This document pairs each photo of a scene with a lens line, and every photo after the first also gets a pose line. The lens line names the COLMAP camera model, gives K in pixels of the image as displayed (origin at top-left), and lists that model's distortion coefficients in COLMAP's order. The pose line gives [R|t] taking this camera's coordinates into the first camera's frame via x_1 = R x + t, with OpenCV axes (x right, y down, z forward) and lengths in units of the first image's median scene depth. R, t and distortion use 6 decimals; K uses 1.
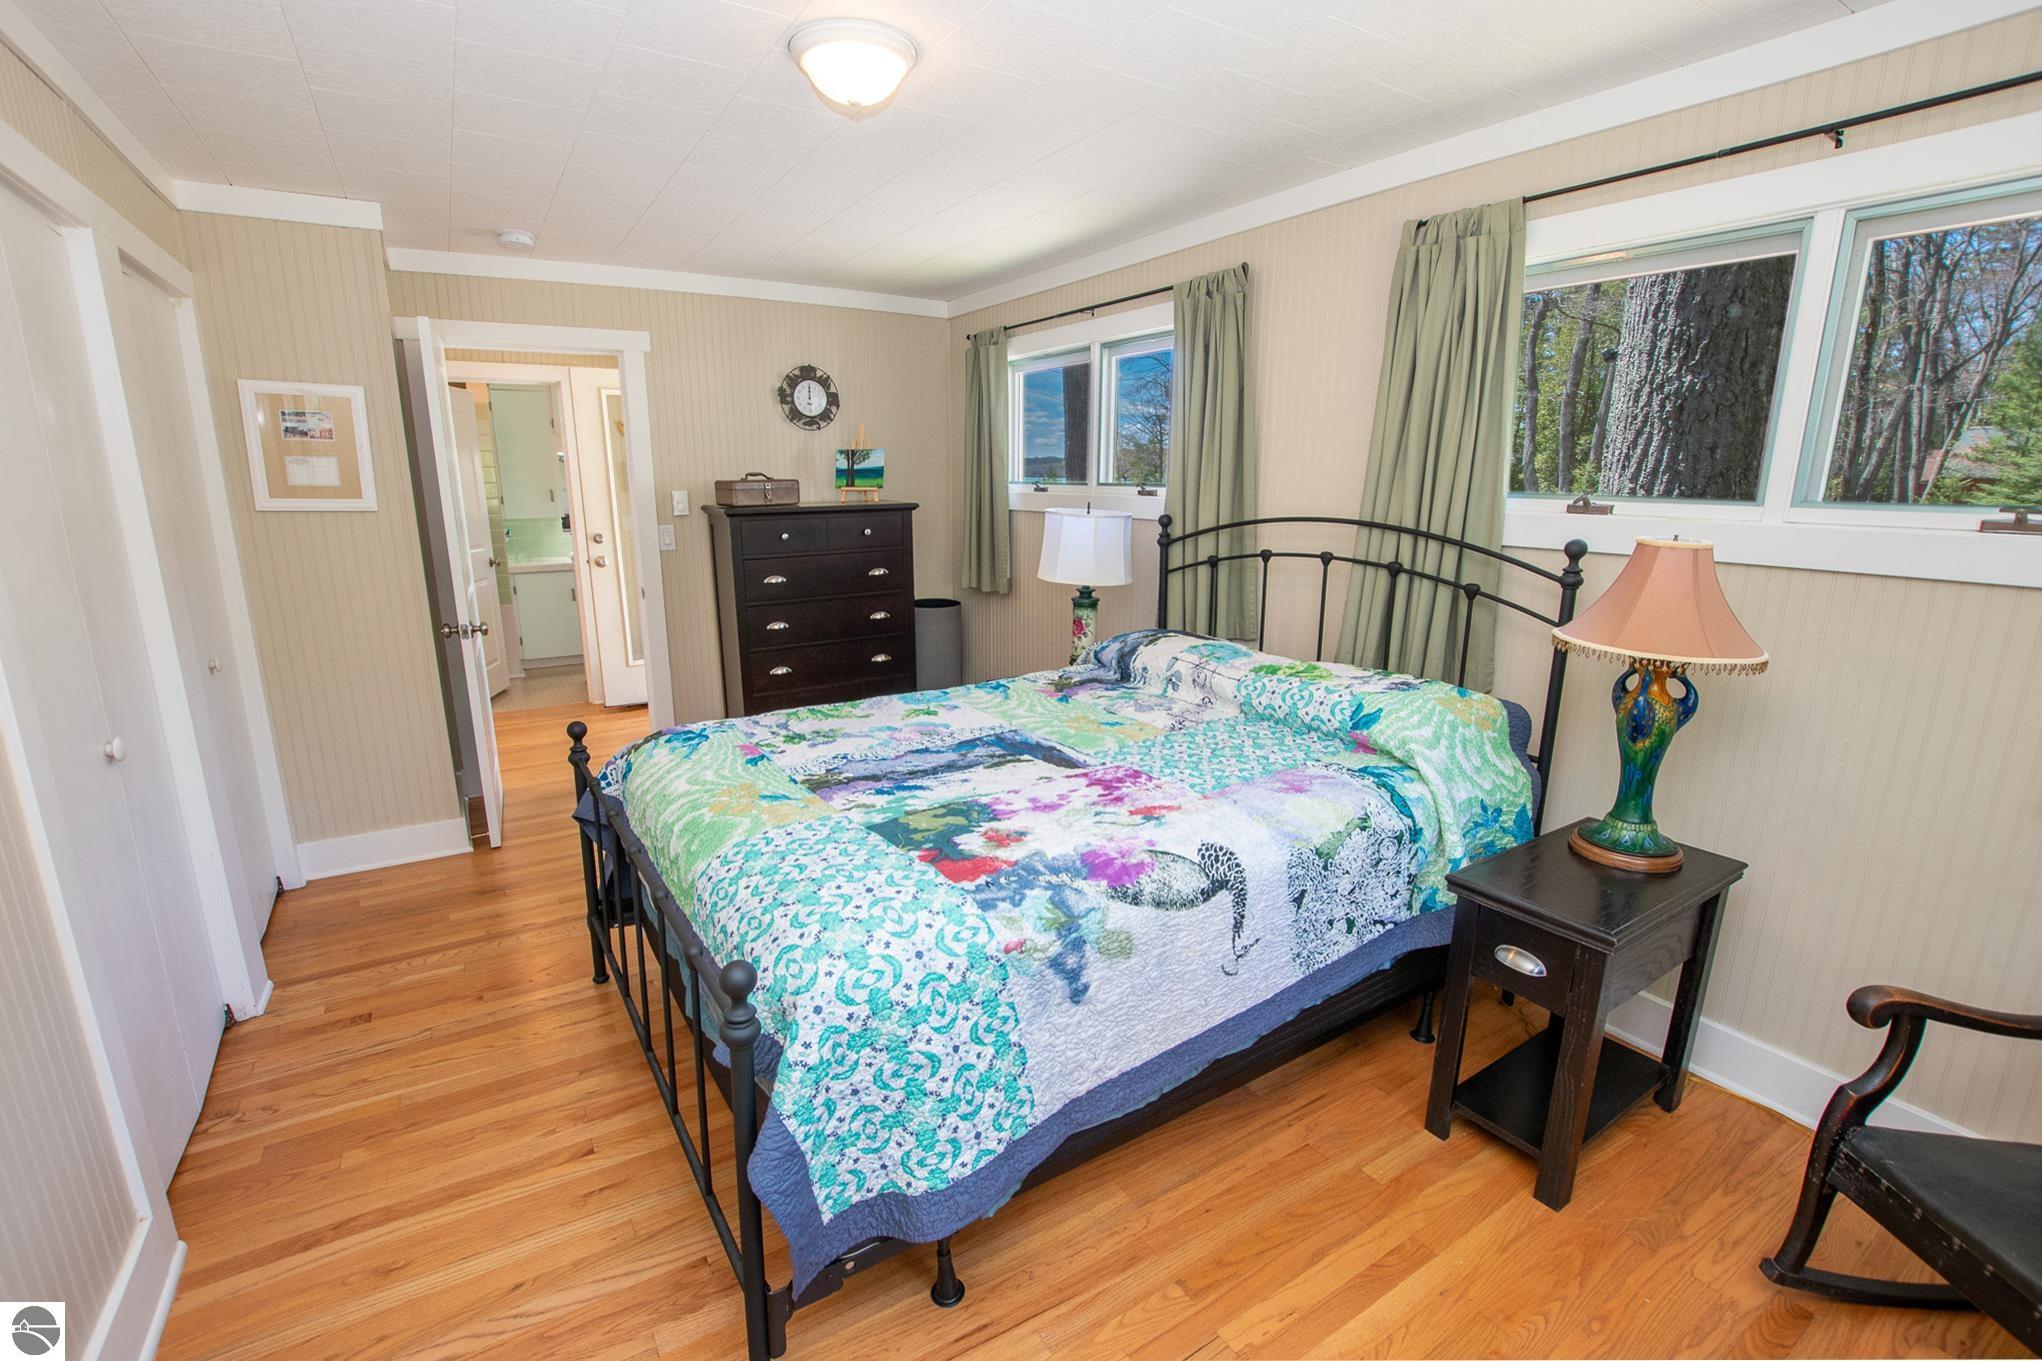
lens RADIAL K [[906.5, 0, 1014.2], [0, 906.5, 684.7], [0, 0, 1]] dist [-0.033727, 0.005363]
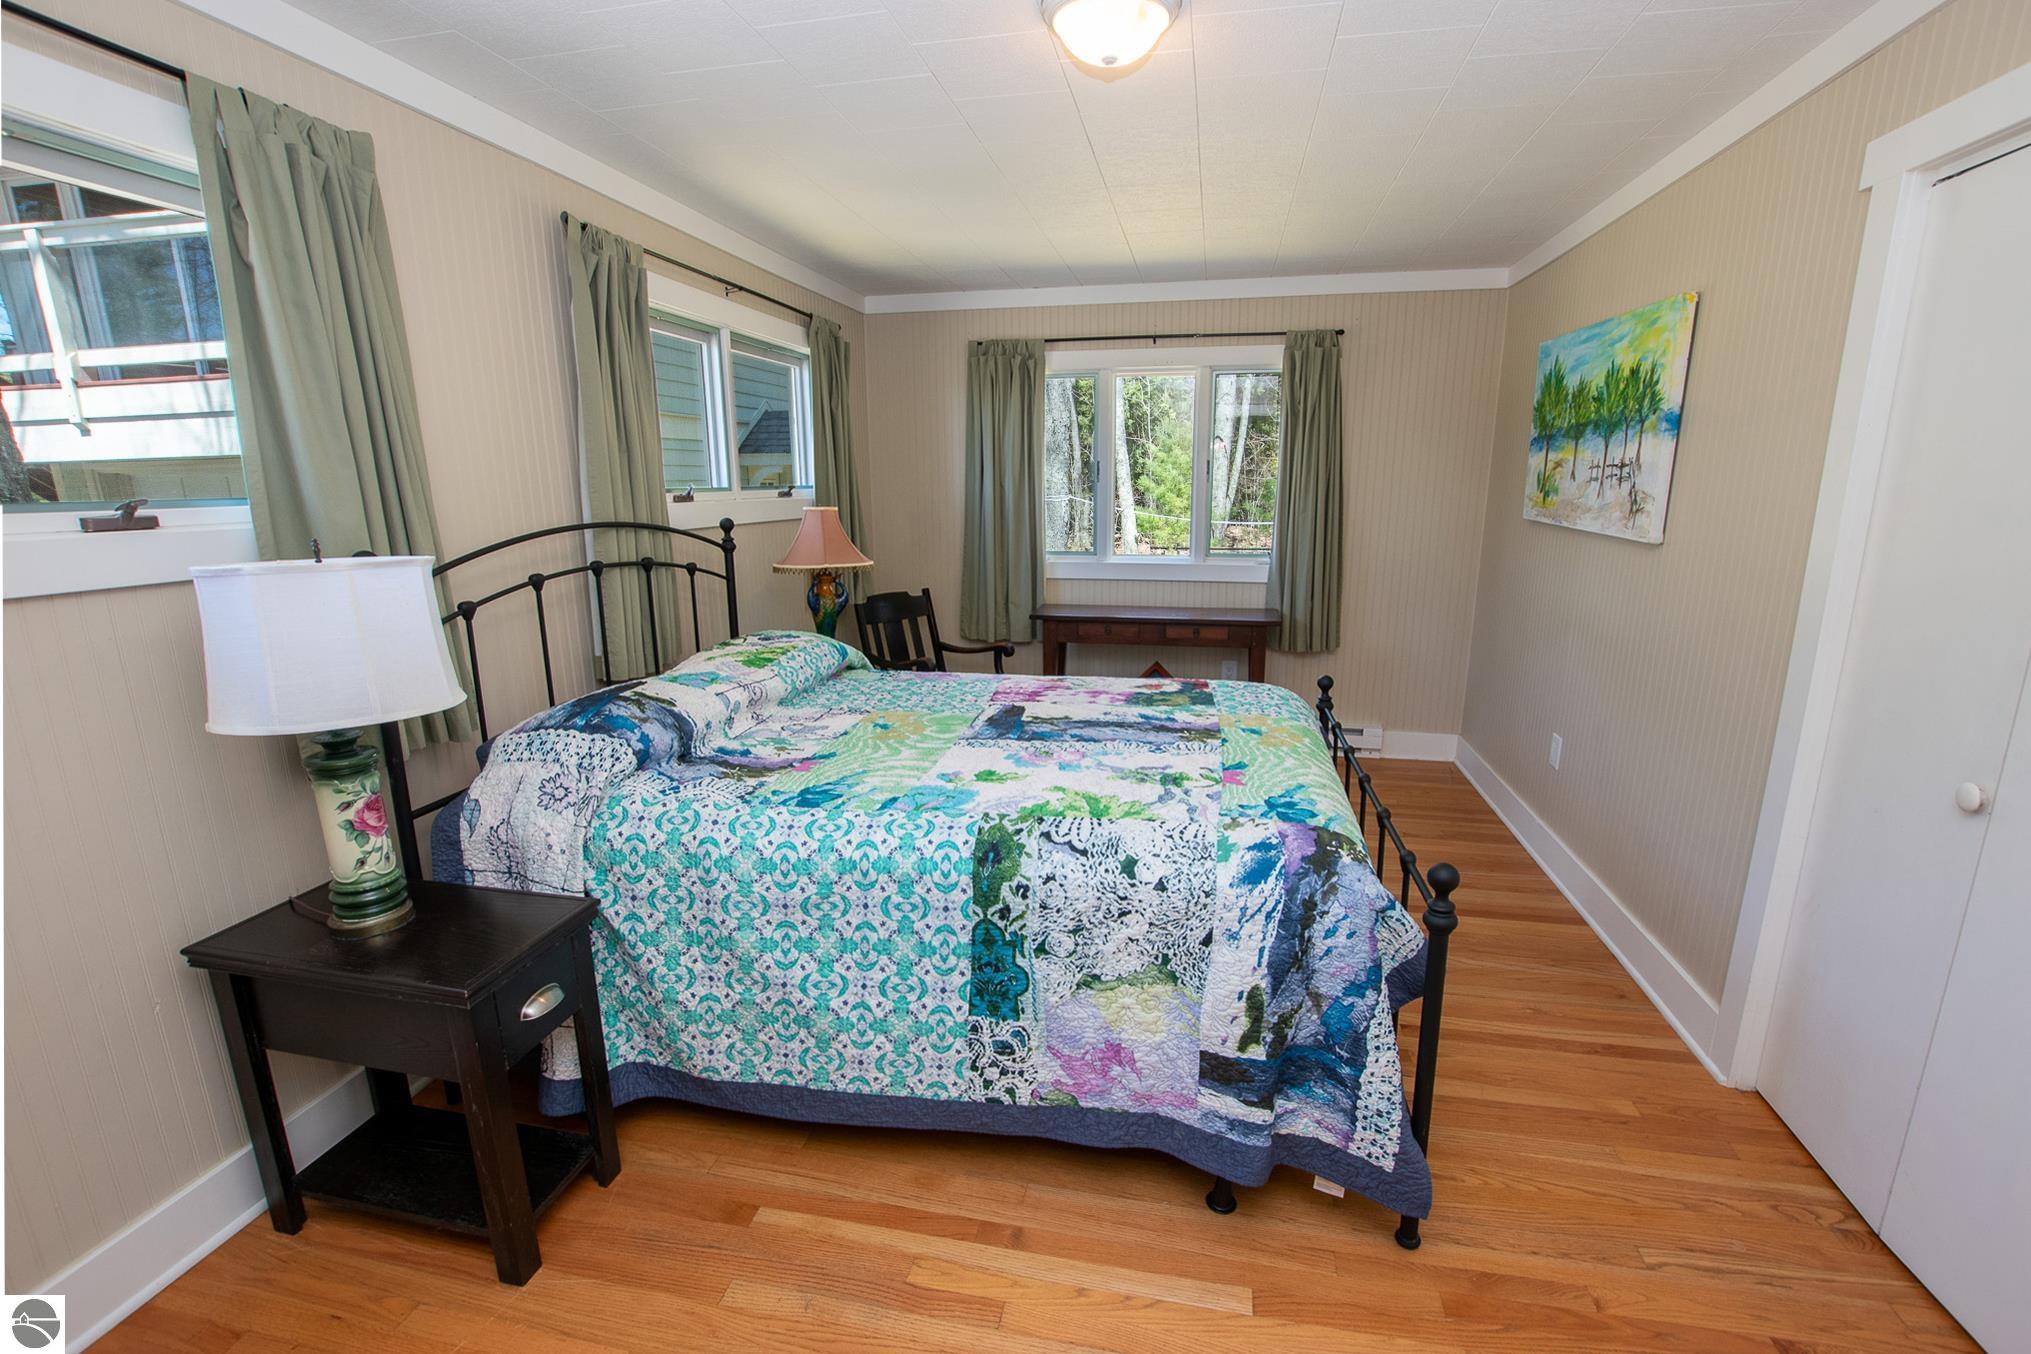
lens RADIAL K [[901.6, 0, 1014.9], [0, 901.6, 687.8], [0, 0, 1]] dist [-0.033727, 0.005363]
pose [[-0.717895, -0.159394, 0.677658, -0.718800], [0.160418, 0.909360, 0.383836, -0.382801], [-0.677416, 0.384263, -0.627256, 1.646567]]
